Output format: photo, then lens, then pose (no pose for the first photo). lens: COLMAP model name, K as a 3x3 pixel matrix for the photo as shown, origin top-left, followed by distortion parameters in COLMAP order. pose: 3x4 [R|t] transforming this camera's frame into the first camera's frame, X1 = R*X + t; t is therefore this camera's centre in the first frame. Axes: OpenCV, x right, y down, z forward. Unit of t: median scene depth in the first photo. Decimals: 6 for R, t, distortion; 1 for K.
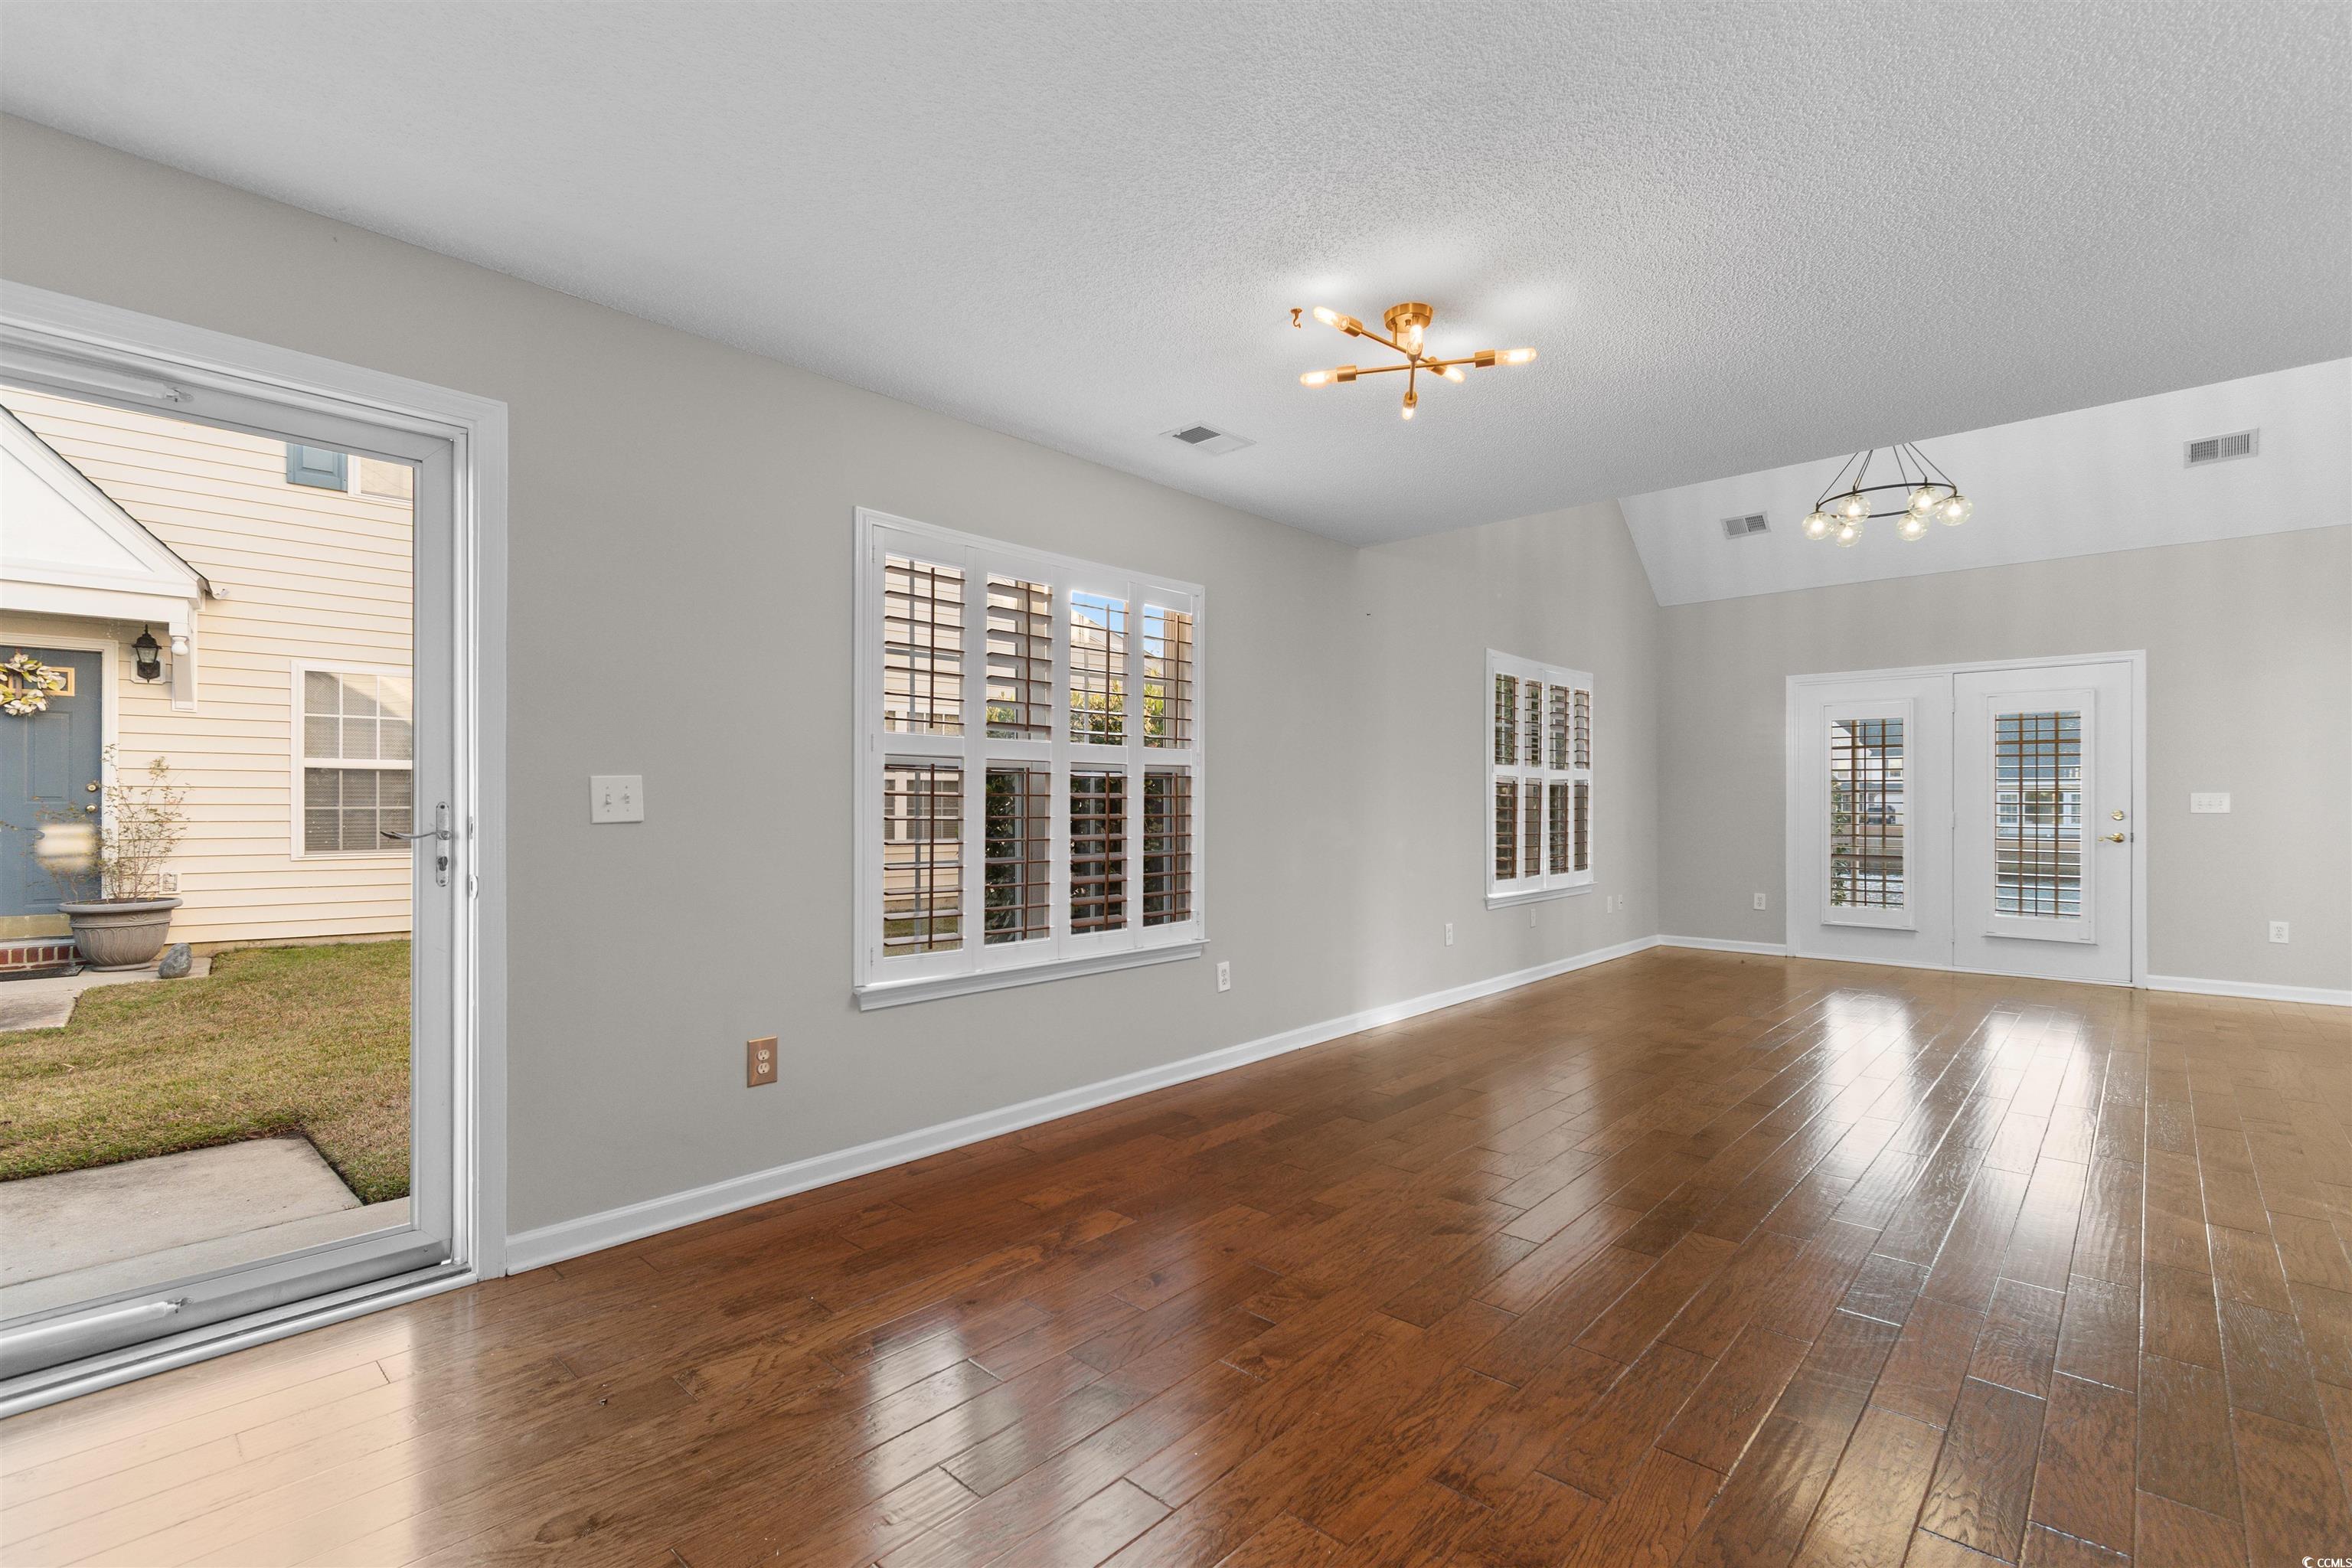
lens RADIAL K [[1033.3, 0, 1197.5], [0, 1033.3, 796.0], [0, 0, 1]] dist [-0.002173, -0.001292]
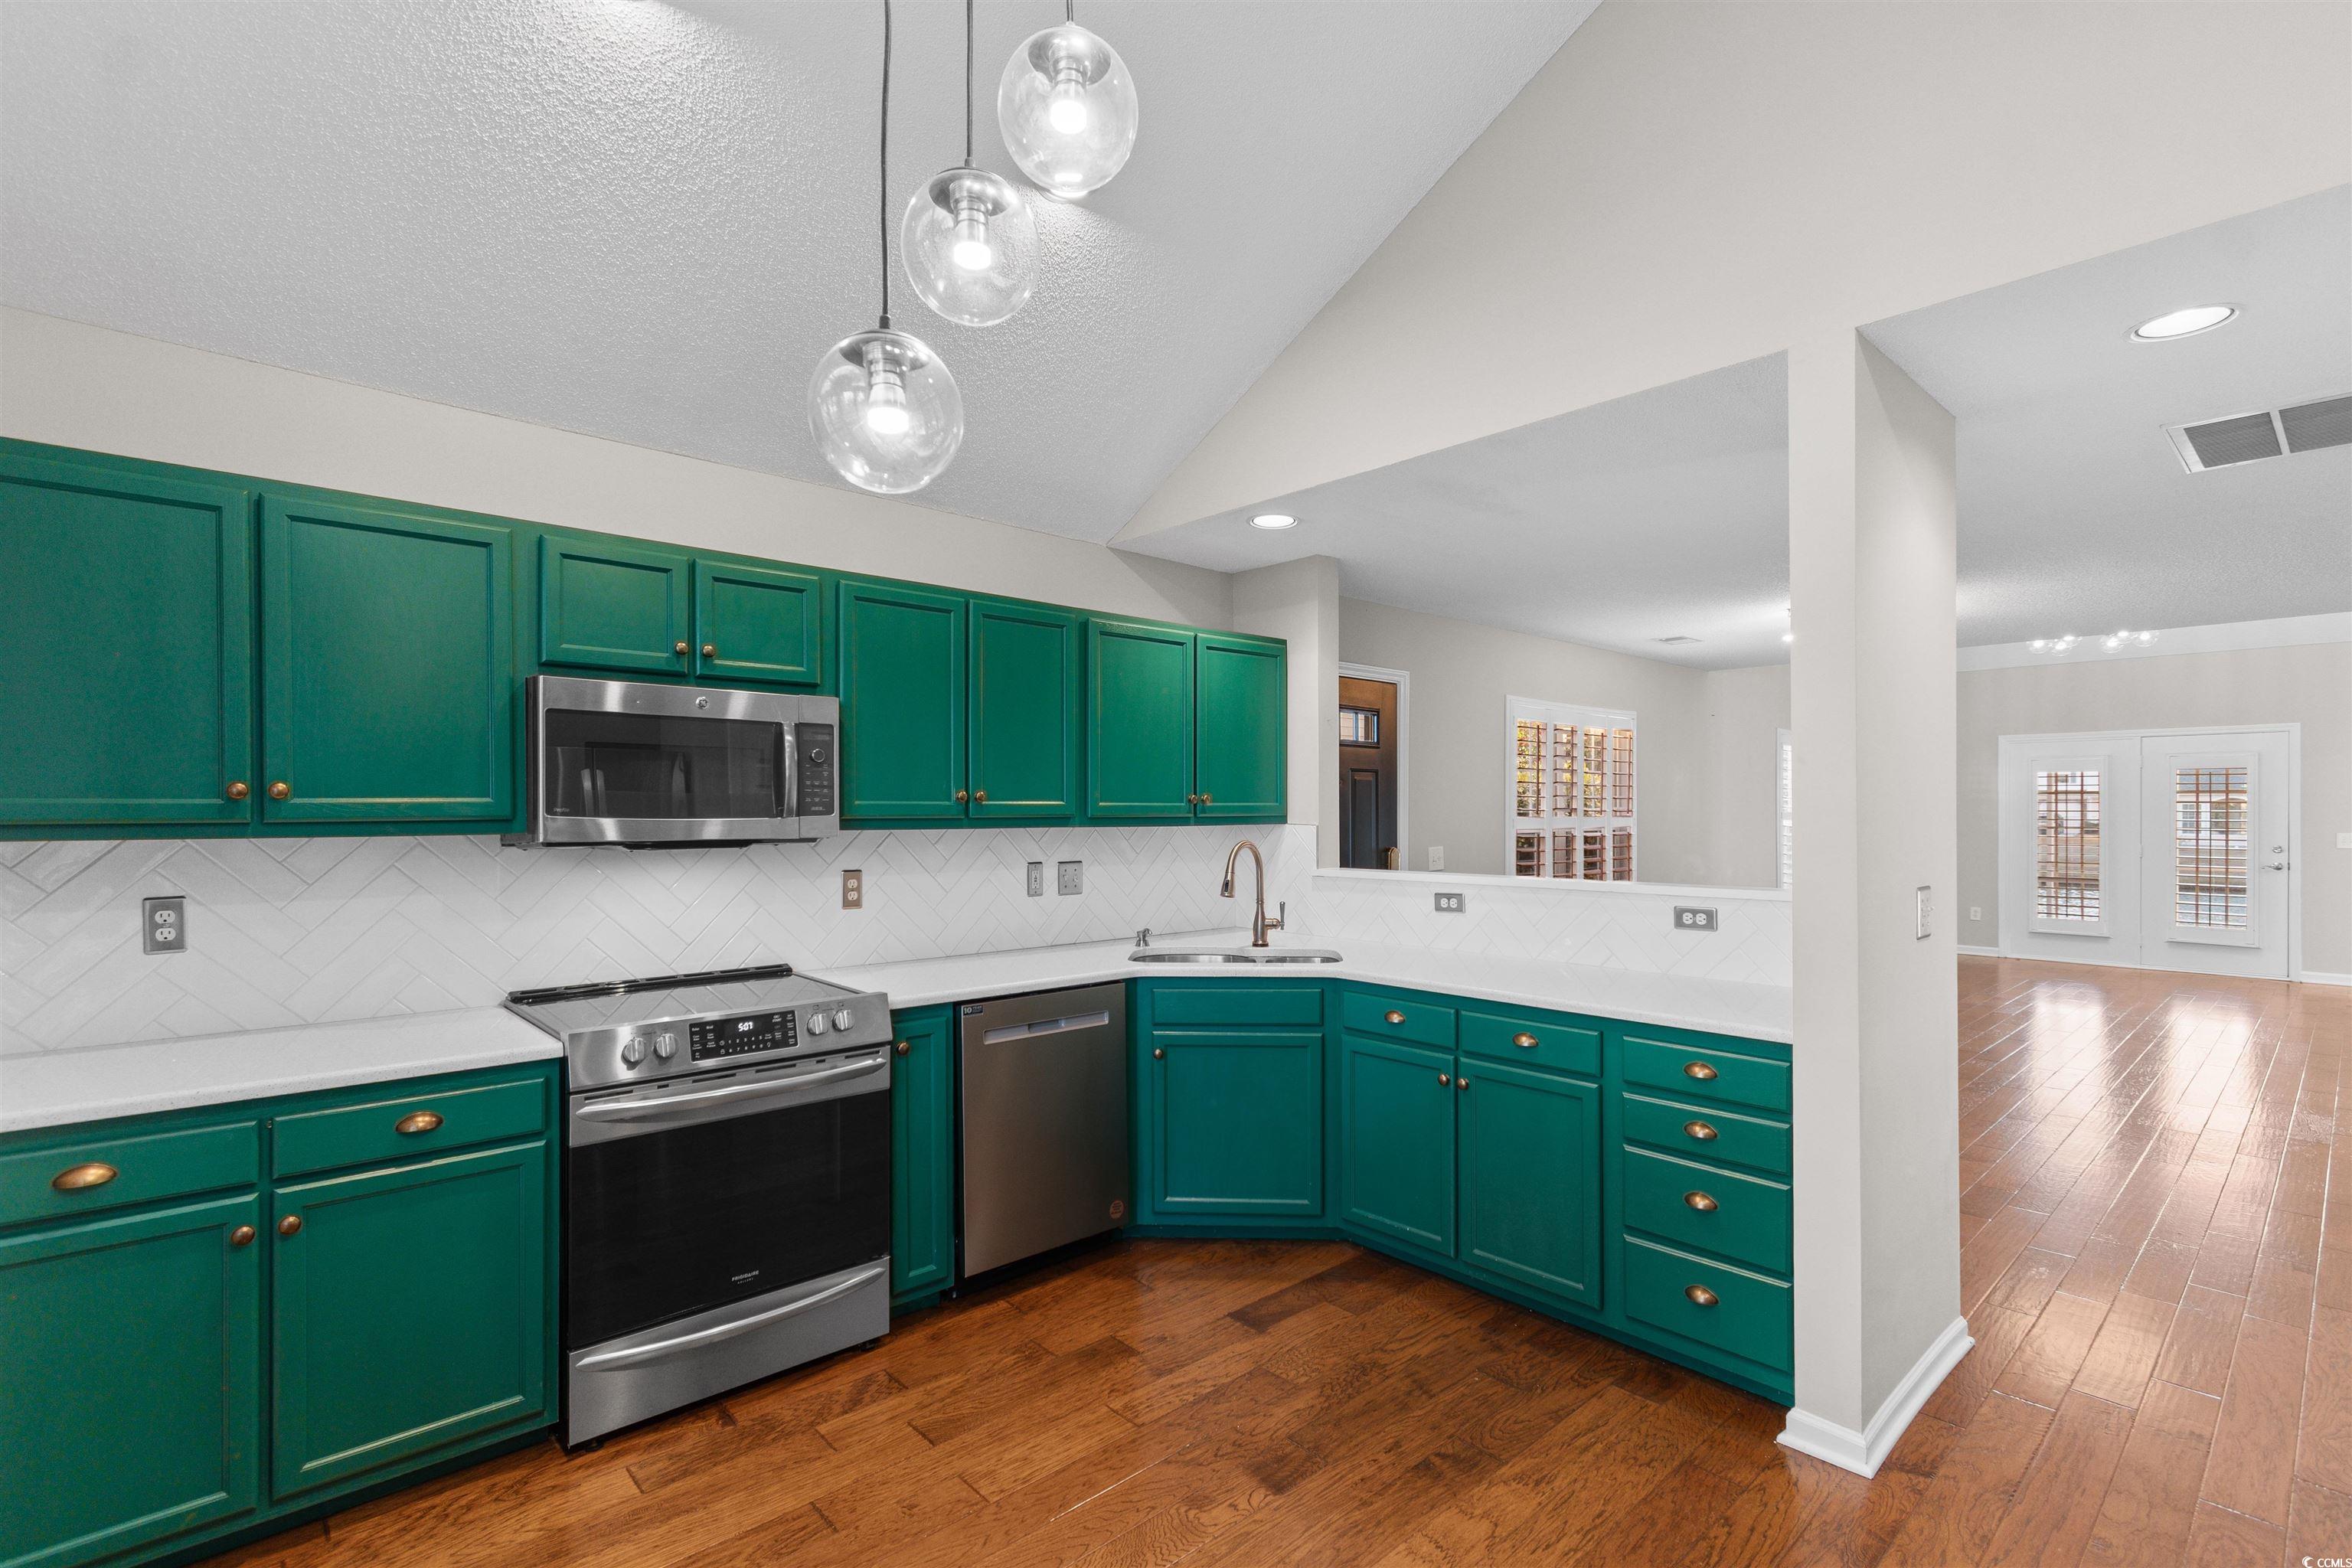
lens RADIAL K [[1033.3, 0, 1211.3], [0, 1033.3, 809.4], [0, 0, 1]] dist [-0.002173, -0.001292]
pose [[0.995457, -0.003402, -0.095155, -0.315477], [0.003805, 0.999985, 0.004053, -0.040170], [0.095139, -0.004397, 0.995454, -0.410395]]
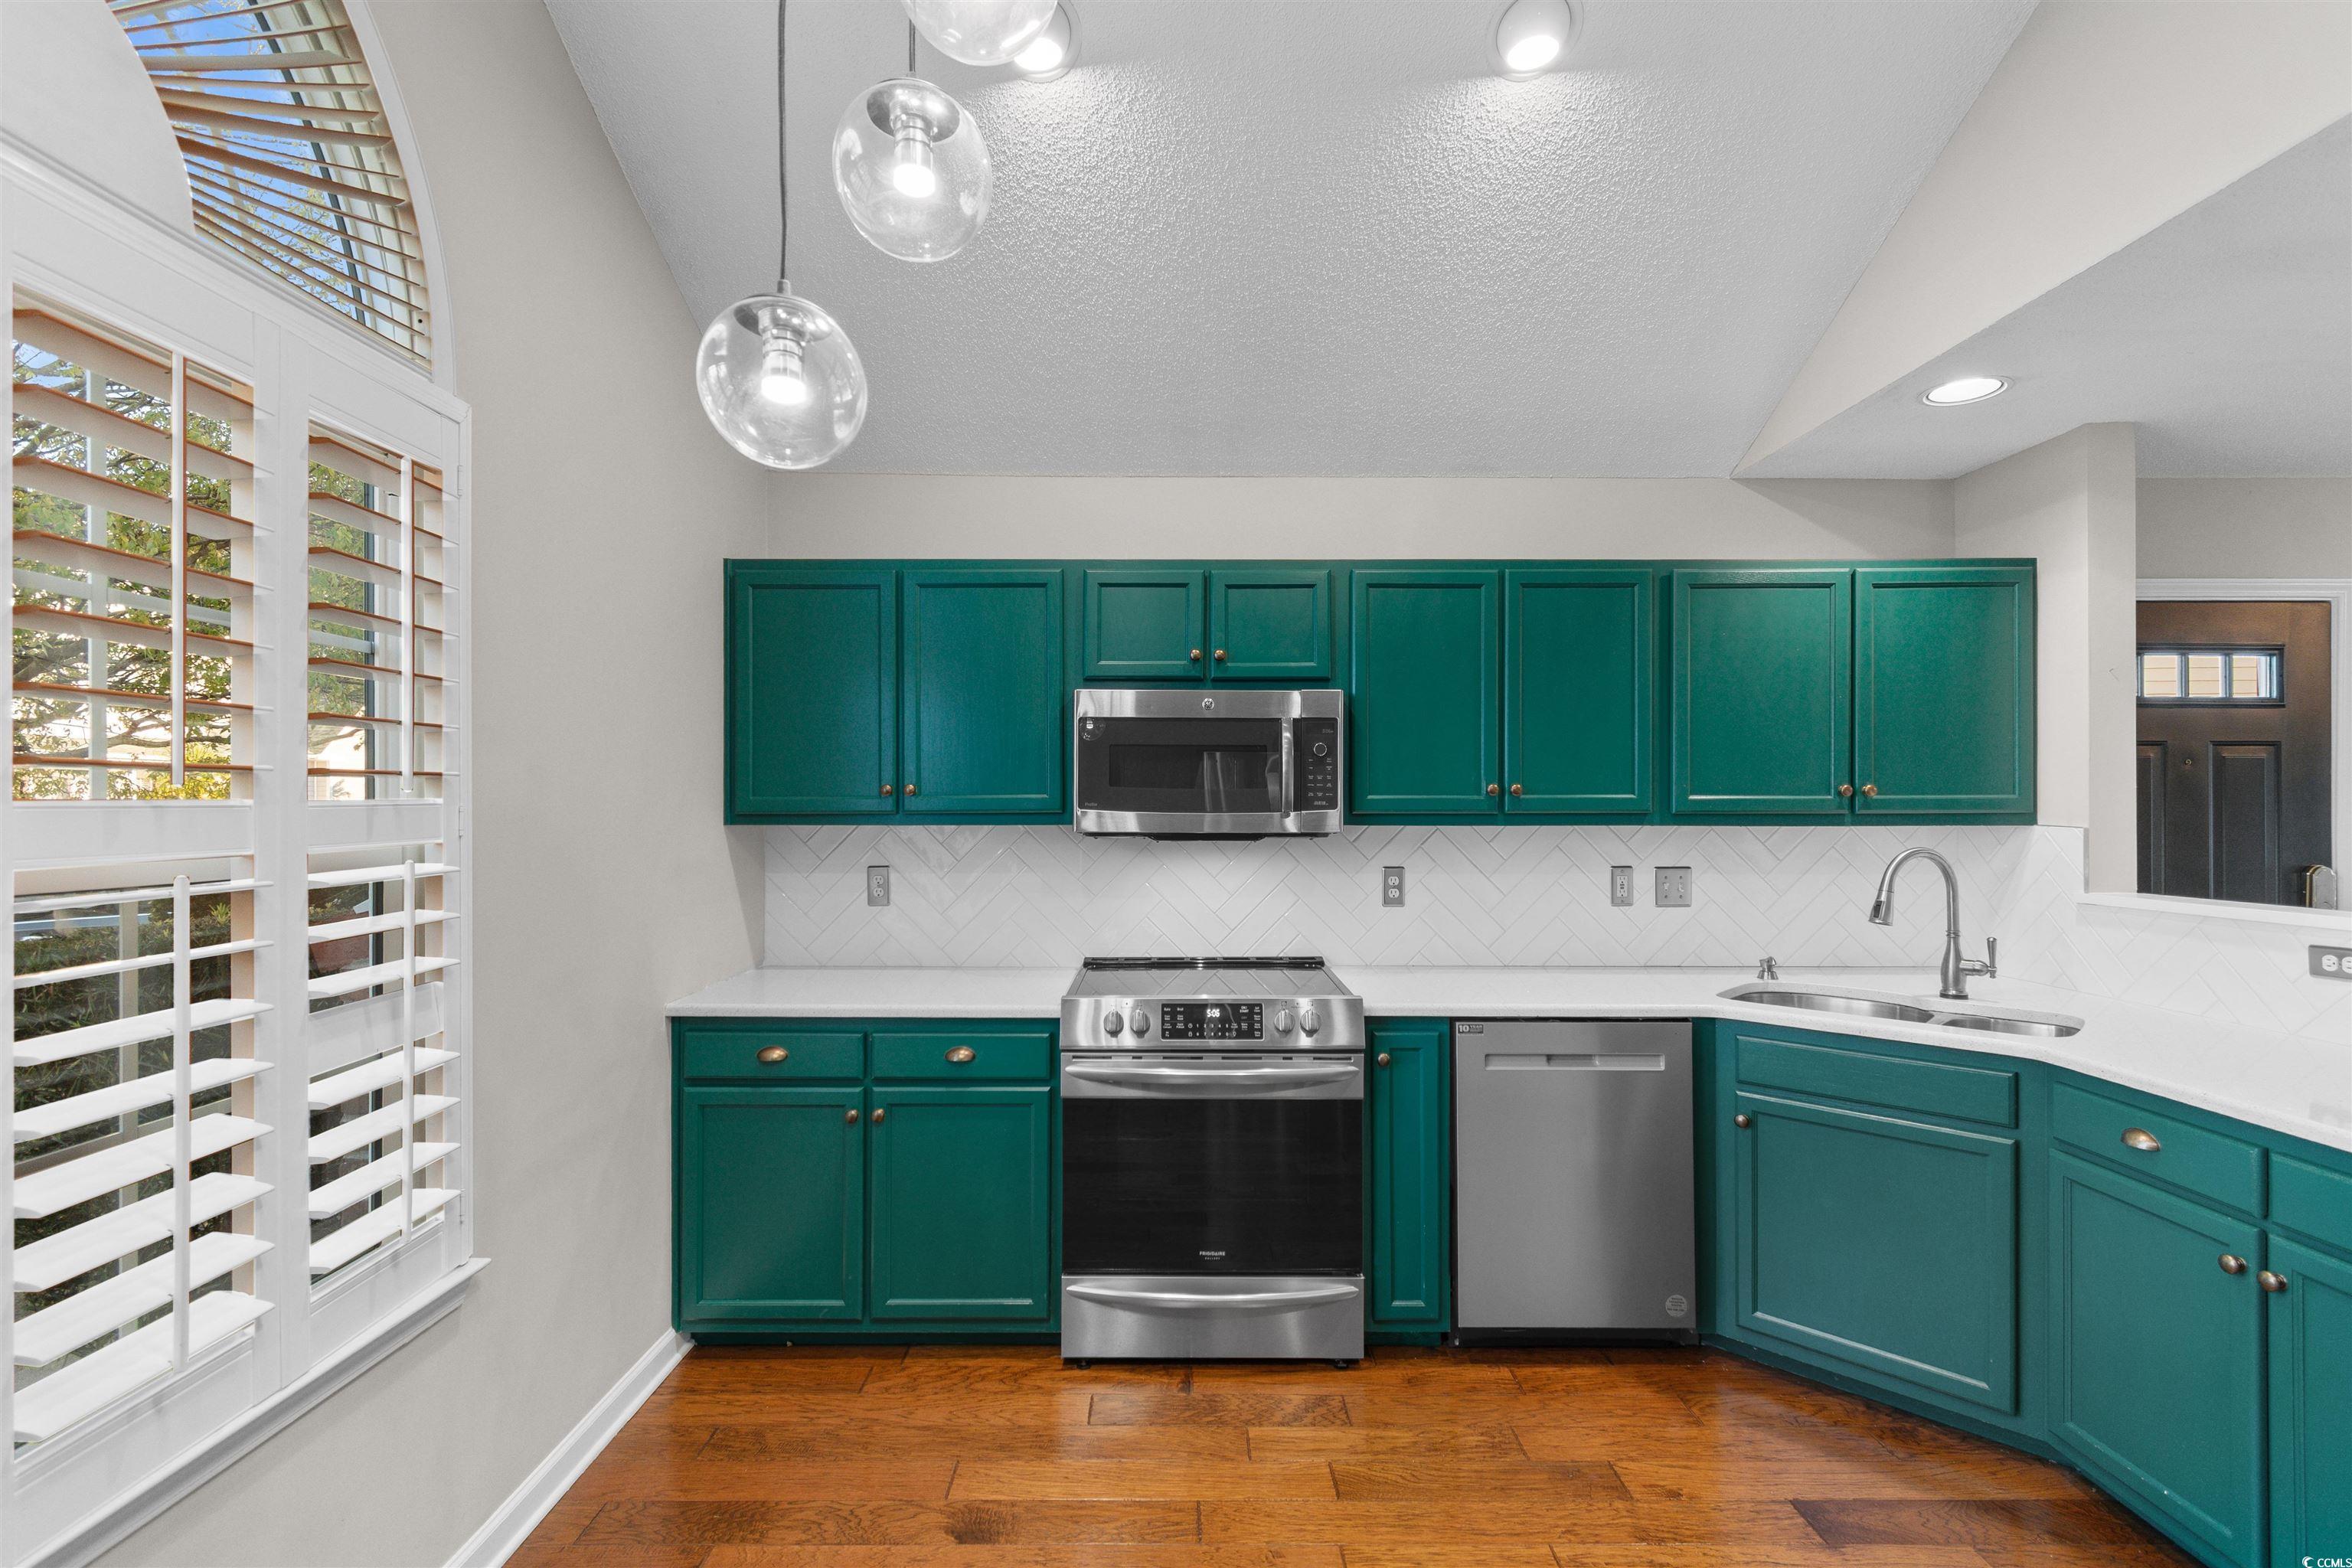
lens RADIAL K [[1033.3, 0, 1171.4], [0, 1033.3, 802.0], [0, 0, 1]] dist [-0.002173, -0.001292]
pose [[0.670943, -0.005112, -0.741491, -0.260910], [0.005434, 0.999983, -0.001978, -0.039553], [0.741489, -0.002703, 0.670960, -0.348597]]
